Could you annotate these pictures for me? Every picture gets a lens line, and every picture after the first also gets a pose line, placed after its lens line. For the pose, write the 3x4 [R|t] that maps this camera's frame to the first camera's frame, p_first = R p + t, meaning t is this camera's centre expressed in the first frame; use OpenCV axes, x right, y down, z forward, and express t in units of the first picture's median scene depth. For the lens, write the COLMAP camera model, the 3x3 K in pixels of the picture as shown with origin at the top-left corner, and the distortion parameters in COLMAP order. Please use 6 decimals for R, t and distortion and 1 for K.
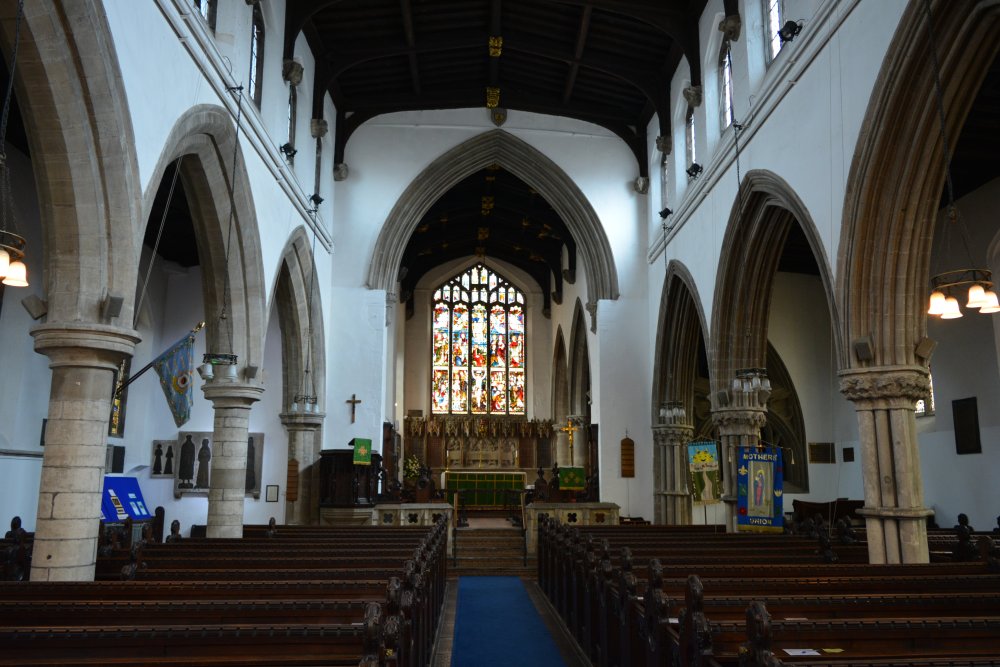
lens RADIAL K [[782.9, 0, 498.5], [0, 782.9, 334.7], [0, 0, 1]] dist [-0.016920, 0.008660]
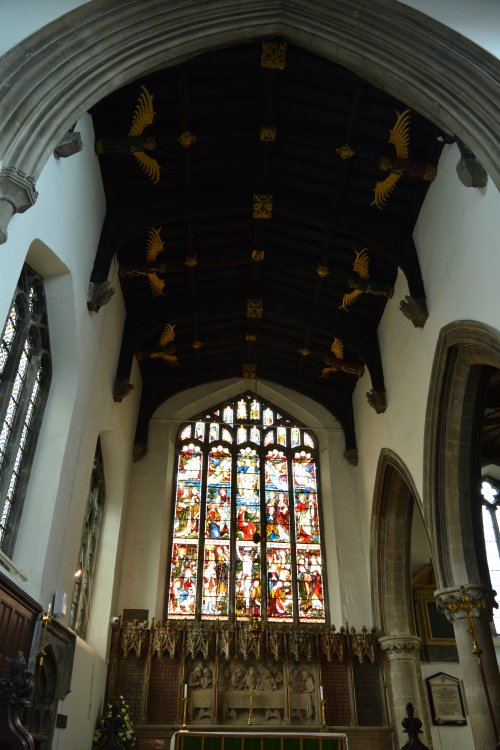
lens RADIAL K [[587.1, 0, 252.7], [0, 587.1, 376.0], [0, 0, 1]] dist [-0.016920, 0.008660]
pose [[0.999853, -0.009363, -0.014380, -0.013083], [0.003068, 0.922073, -0.387003, 0.100313], [0.016883, 0.386902, 0.921966, 0.521328]]
